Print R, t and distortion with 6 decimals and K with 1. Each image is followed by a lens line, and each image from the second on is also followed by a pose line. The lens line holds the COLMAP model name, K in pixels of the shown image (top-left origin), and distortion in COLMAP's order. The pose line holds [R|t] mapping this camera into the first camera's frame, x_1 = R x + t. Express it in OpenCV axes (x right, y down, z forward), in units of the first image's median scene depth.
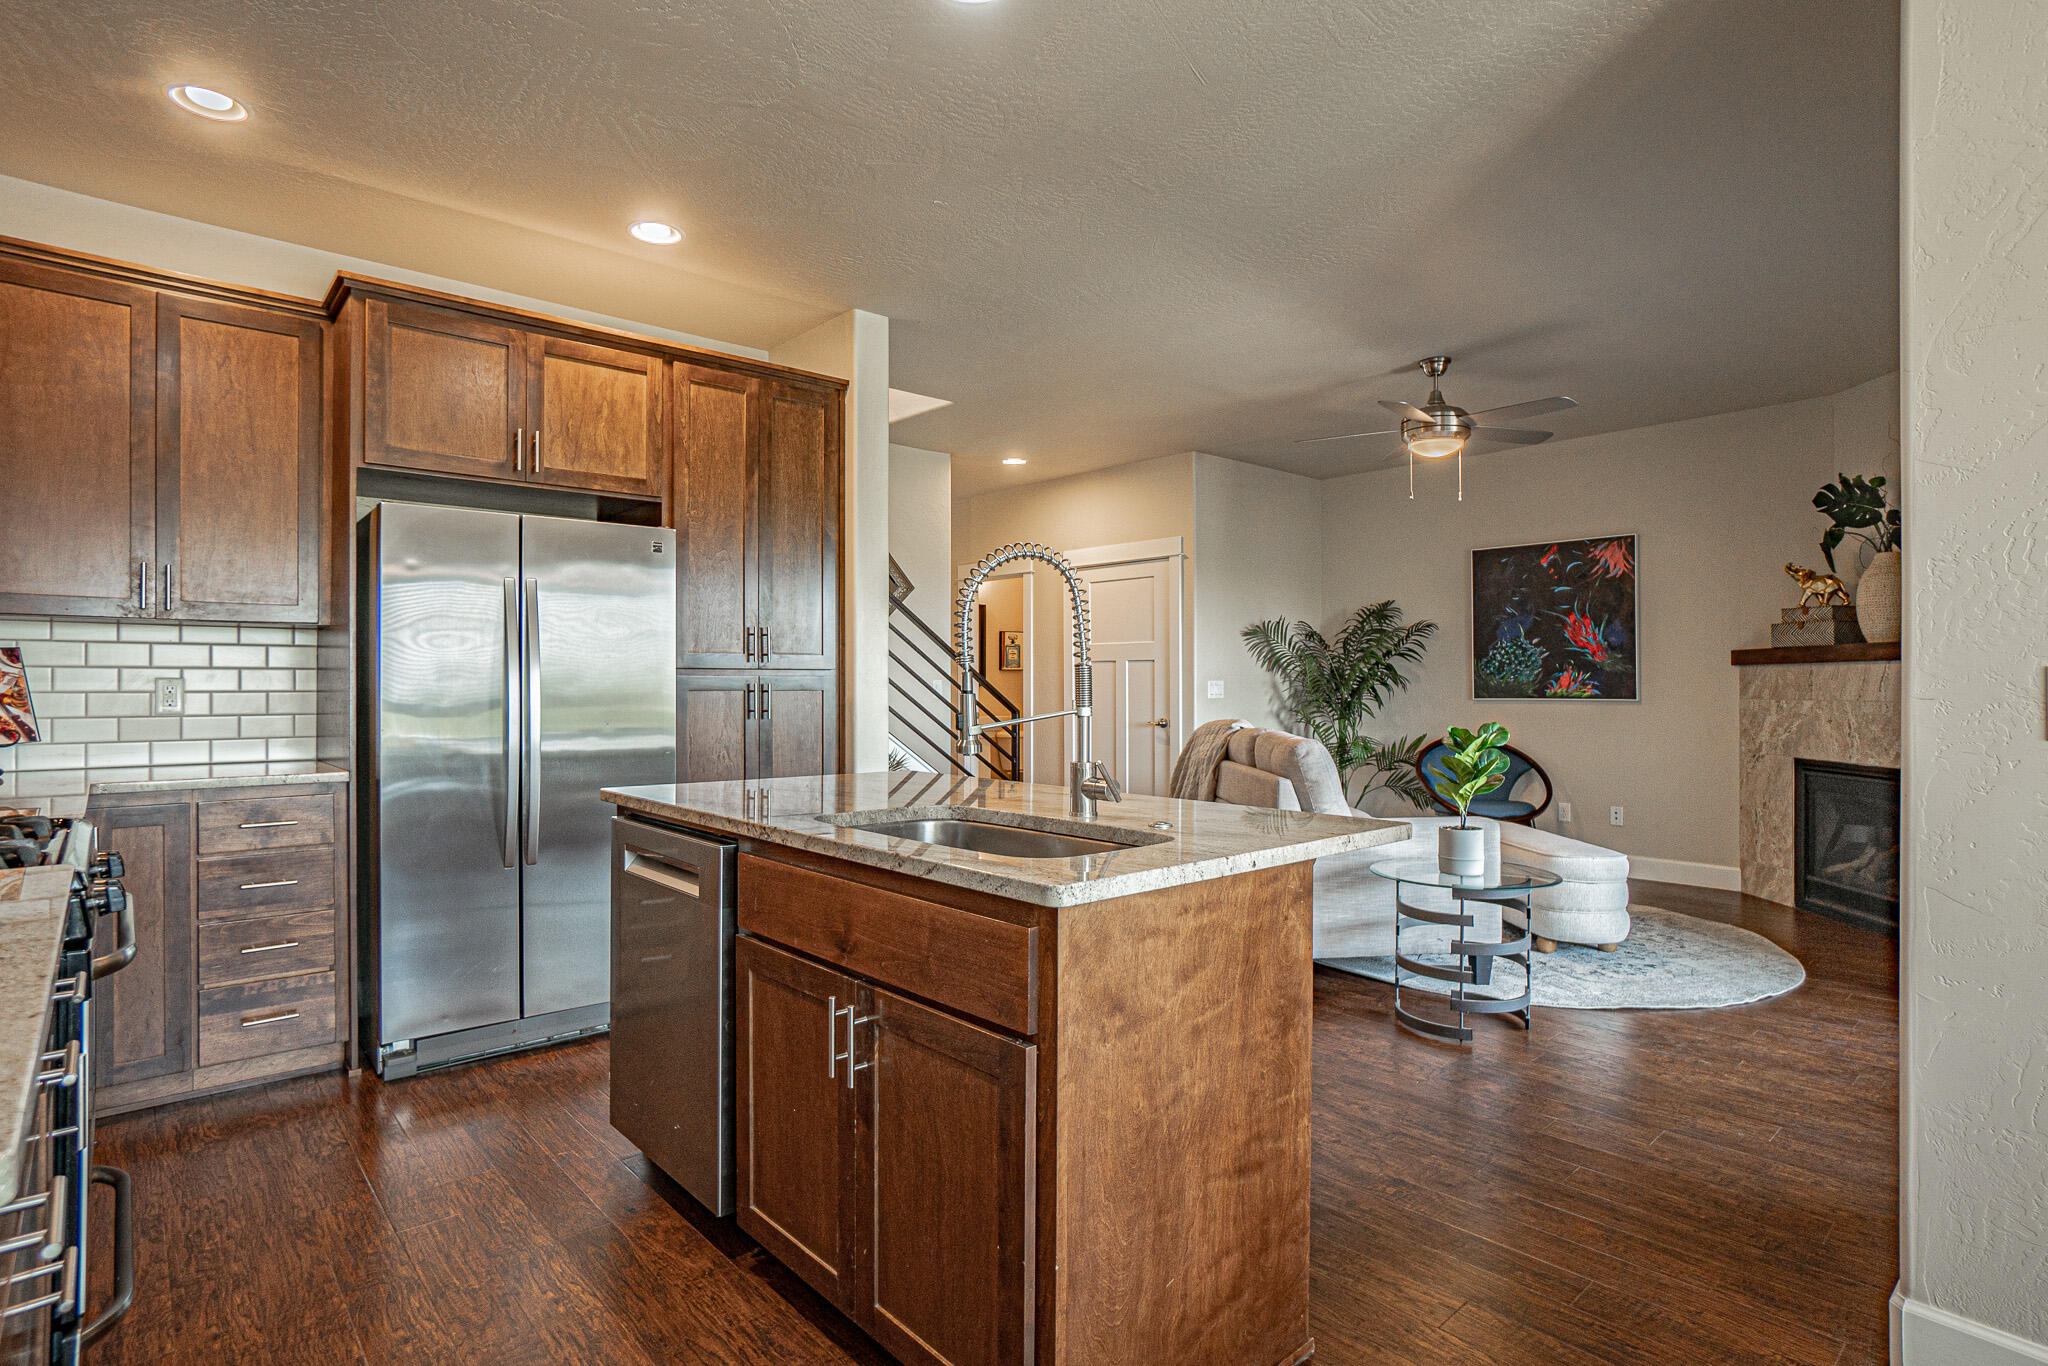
lens RADIAL K [[1023.8, 0, 1027.5], [0, 1023.8, 683.5], [0, 0, 1]] dist [-0.023655, 0.007393]
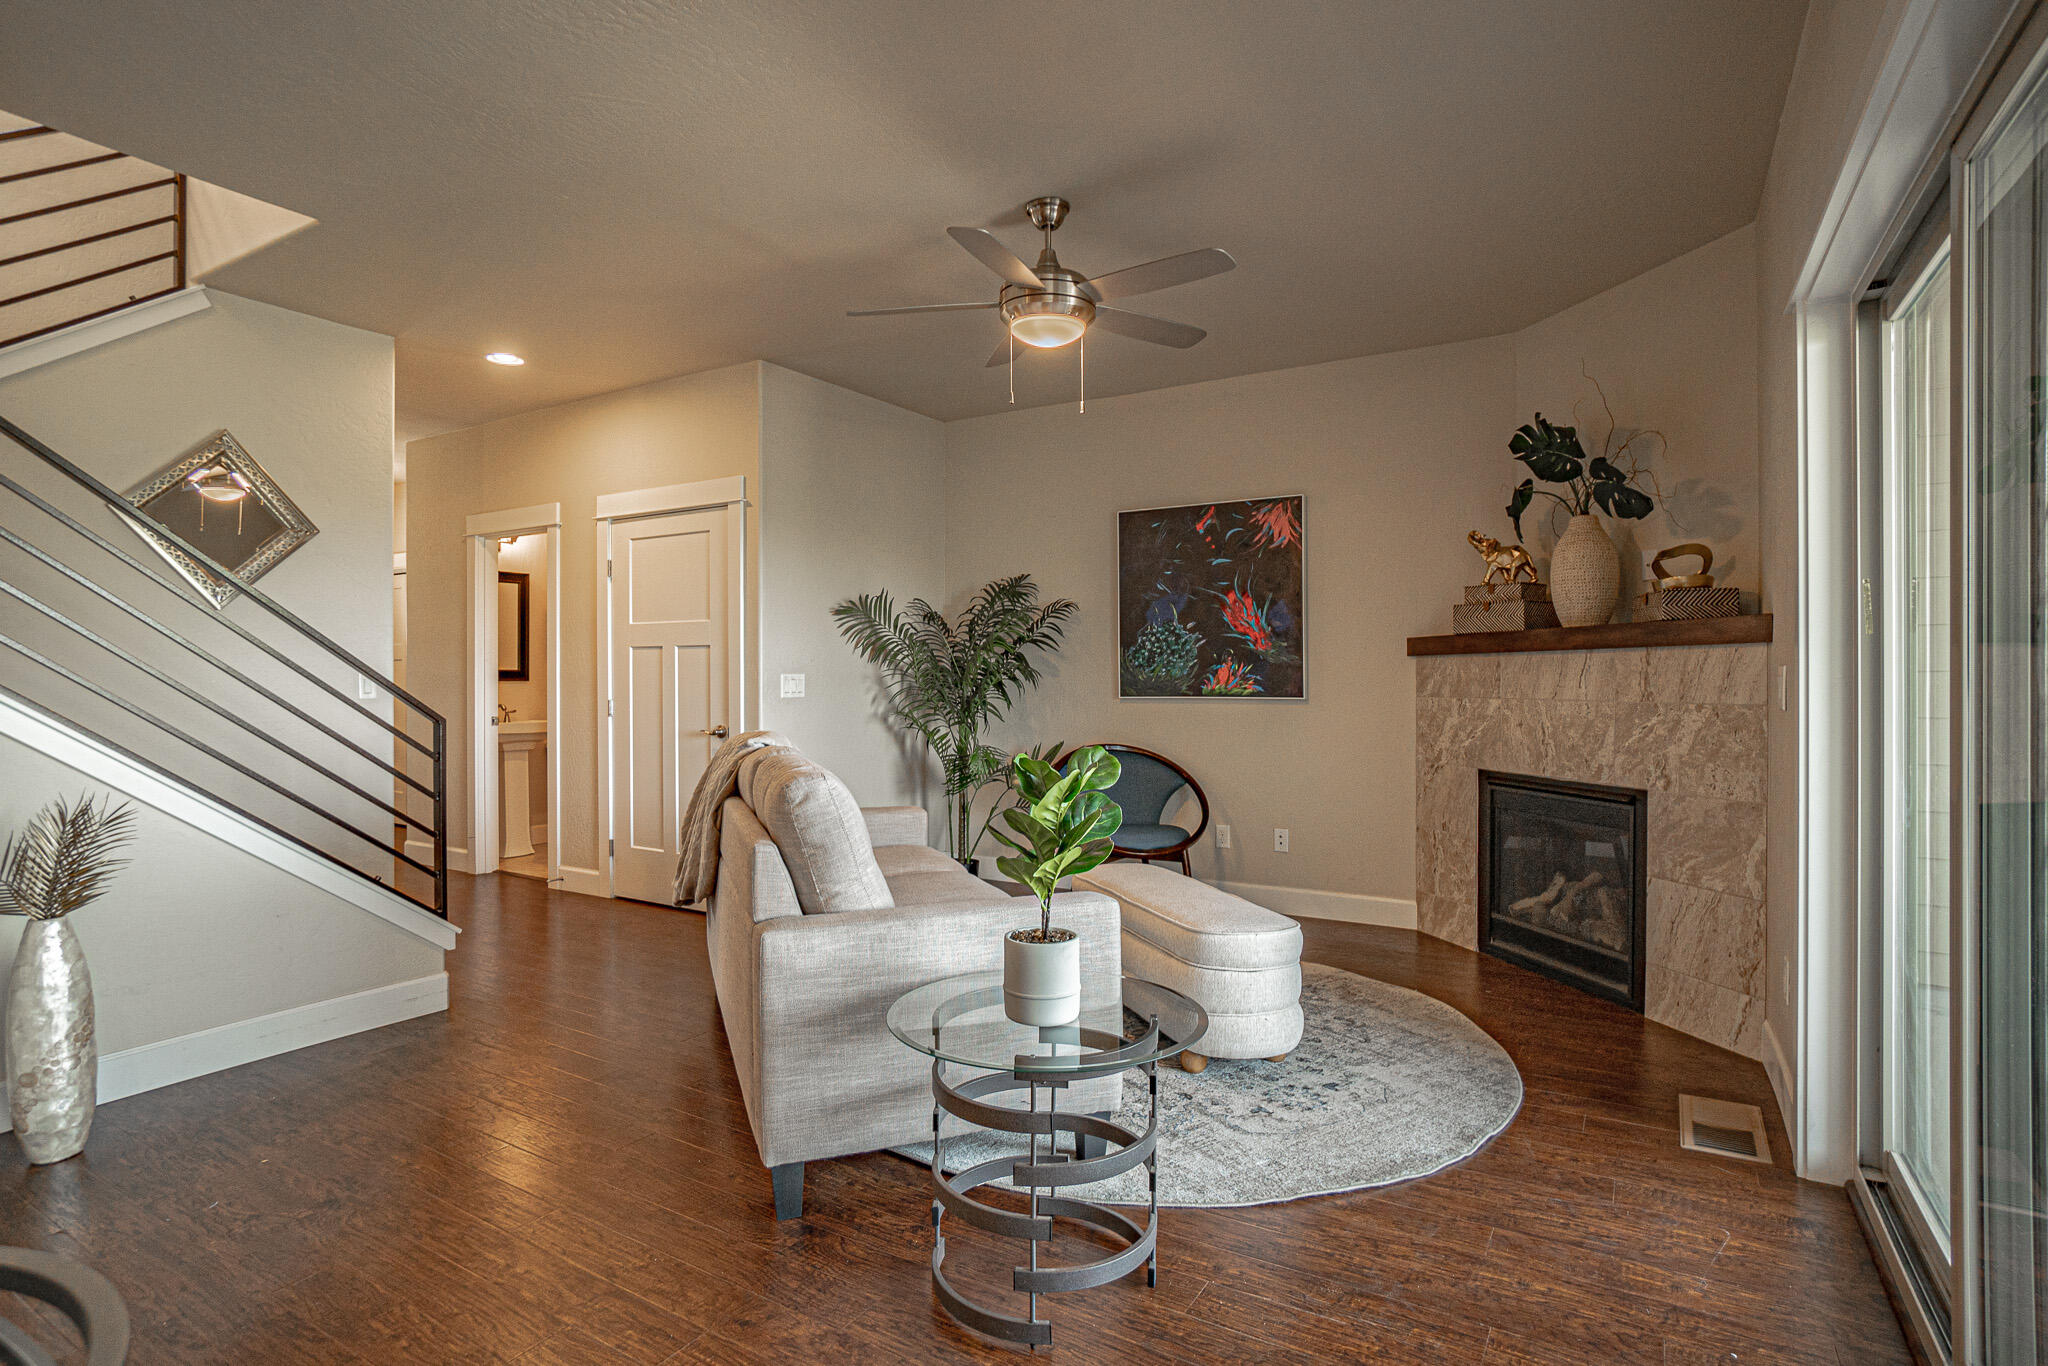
lens RADIAL K [[1023.8, 0, 1014.8], [0, 1023.8, 682.2], [0, 0, 1]] dist [-0.023655, 0.007393]
pose [[0.961475, 0.000072, 0.274893, 0.166386], [-0.000929, 0.999995, 0.002989, 0.001238], [-0.274891, -0.003130, 0.961470, 0.302046]]
